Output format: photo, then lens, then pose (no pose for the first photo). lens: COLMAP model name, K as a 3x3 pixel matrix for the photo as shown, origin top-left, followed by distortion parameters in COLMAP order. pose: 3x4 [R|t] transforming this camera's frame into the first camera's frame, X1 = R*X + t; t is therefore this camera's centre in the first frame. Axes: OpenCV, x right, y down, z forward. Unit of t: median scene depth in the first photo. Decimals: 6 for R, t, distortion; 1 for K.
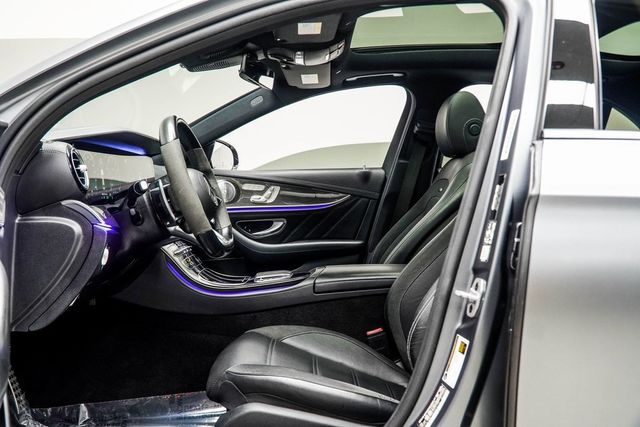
lens RADIAL K [[605.1, 0, 320.0], [0, 605.1, 212.7], [0, 0, 1]] dist [0.047282, 0.000000]
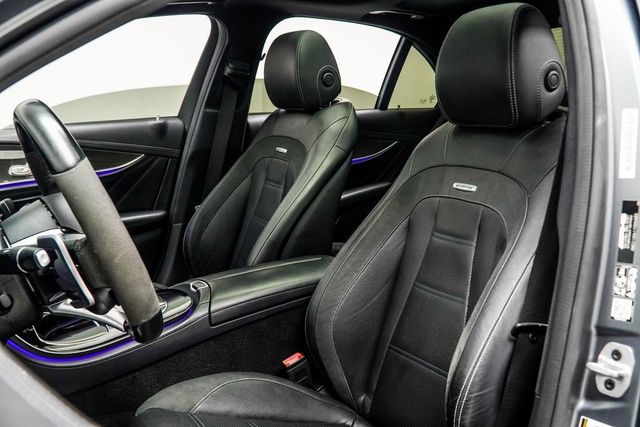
lens RADIAL K [[605.1, 0, 320.0], [0, 605.1, 213.9], [0, 0, 1]] dist [0.047282, 0.000000]
pose [[0.857610, -0.106467, 0.503159, -0.160692], [0.031727, 0.987427, 0.154861, -0.068904], [-0.513320, -0.116847, 0.850205, 0.219103]]
